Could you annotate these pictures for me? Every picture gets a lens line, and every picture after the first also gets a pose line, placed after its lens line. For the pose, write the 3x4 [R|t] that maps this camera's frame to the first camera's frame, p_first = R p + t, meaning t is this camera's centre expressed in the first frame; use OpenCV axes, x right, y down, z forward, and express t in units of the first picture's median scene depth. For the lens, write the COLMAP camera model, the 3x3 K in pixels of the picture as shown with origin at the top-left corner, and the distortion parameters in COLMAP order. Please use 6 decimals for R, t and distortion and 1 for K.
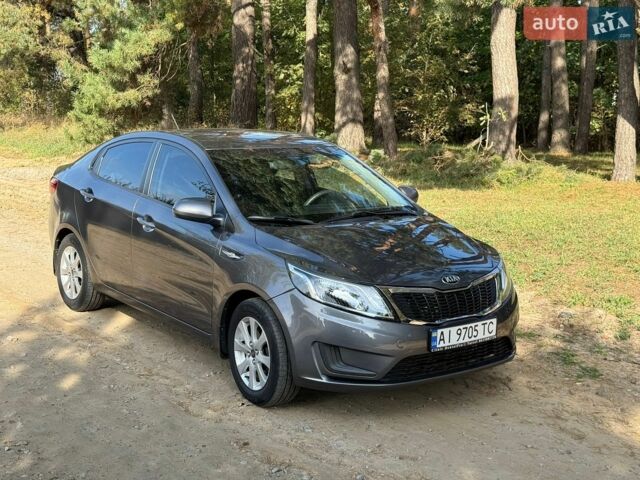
lens RADIAL K [[887.7, 0, 317.3], [0, 887.7, 234.5], [0, 0, 1]] dist [0.129855, 0.000000]
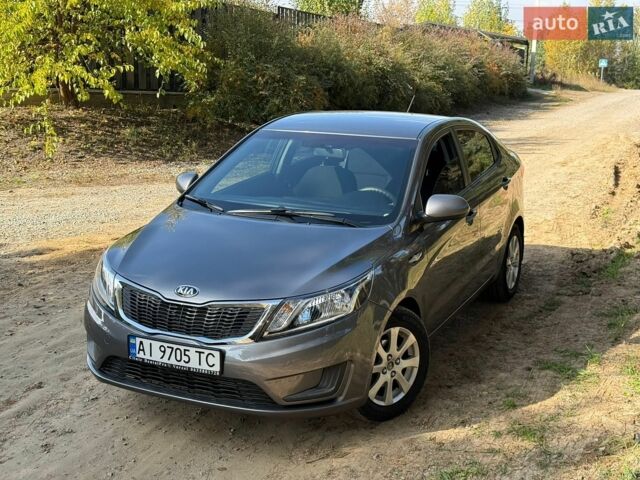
lens RADIAL K [[887.7, 0, 323.0], [0, 887.7, 229.1], [0, 0, 1]] dist [0.129855, 0.000000]
pose [[0.467648, 0.161435, -0.869048, 0.893521], [-0.144415, 0.983924, 0.105062, -0.111659], [0.872038, 0.076372, 0.483443, 0.642958]]
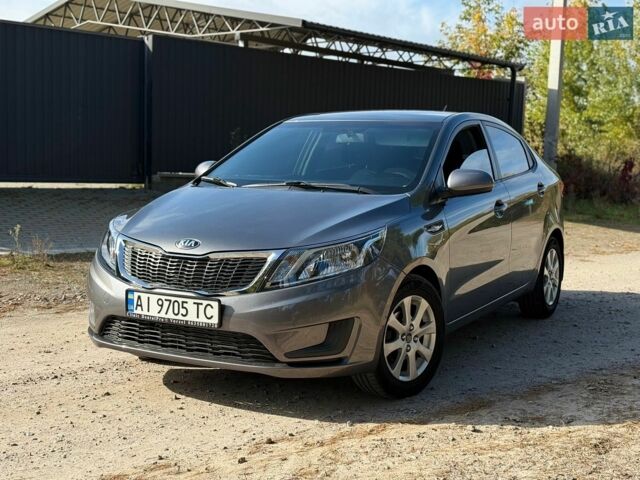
lens RADIAL K [[887.7, 0, 319.9], [0, 887.7, 239.7], [0, 0, 1]] dist [0.129855, 0.000000]
pose [[0.406111, 0.077490, -0.910532, 0.886690], [-0.159501, 0.987114, 0.012868, 0.015578], [0.899796, 0.140005, 0.413237, 0.715107]]
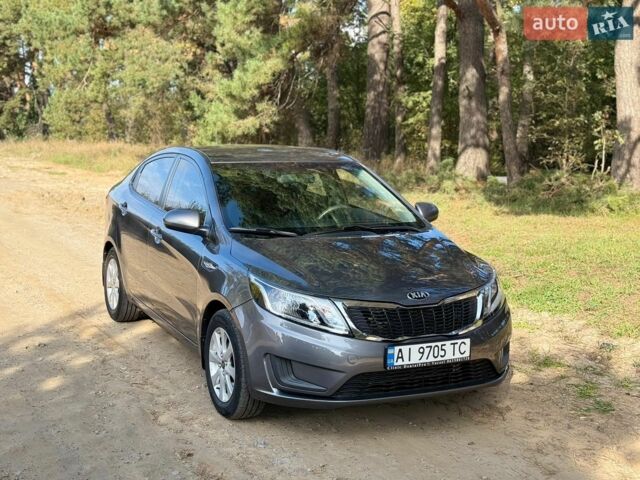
lens RADIAL K [[887.7, 0, 320.8], [0, 887.7, 241.2], [0, 0, 1]] dist [0.129855, 0.000000]
pose [[0.981001, 0.019254, -0.193047, 0.214532], [-0.024891, 0.999330, -0.026818, 0.019198], [0.192401, 0.031113, 0.980823, 0.040464]]
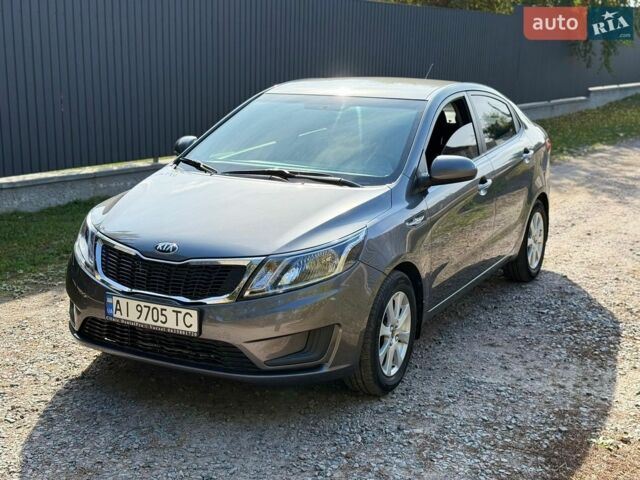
lens RADIAL K [[887.7, 0, 312.9], [0, 887.7, 250.2], [0, 0, 1]] dist [0.129855, 0.000000]
pose [[0.410667, 0.182929, -0.893247, 0.871424], [-0.152145, 0.979681, 0.130682, -0.069635], [0.899002, 0.082236, 0.430154, 0.716856]]
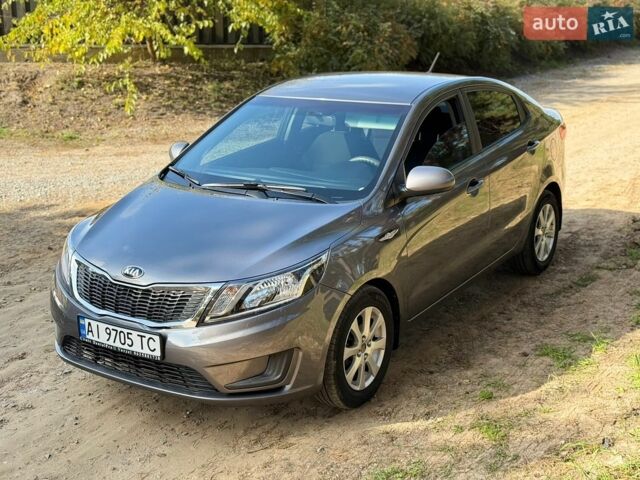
lens RADIAL K [[887.7, 0, 320.0], [0, 887.7, 240.5], [0, 0, 1]] dist [0.129855, 0.000000]
pose [[0.335334, 0.226817, -0.914388, 0.905154], [-0.128187, 0.972544, 0.194233, -0.153125], [0.933338, 0.052080, 0.355202, 0.804502]]
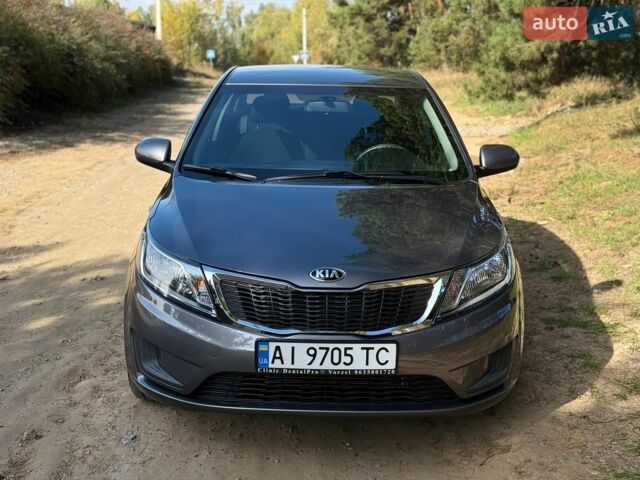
lens RADIAL K [[887.7, 0, 315.6], [0, 887.7, 242.7], [0, 0, 1]] dist [0.129855, 0.000000]
pose [[0.797453, 0.121579, -0.591006, 0.501562], [-0.094910, 0.992571, 0.076124, -0.022275], [0.595870, -0.004613, 0.803068, 0.421891]]
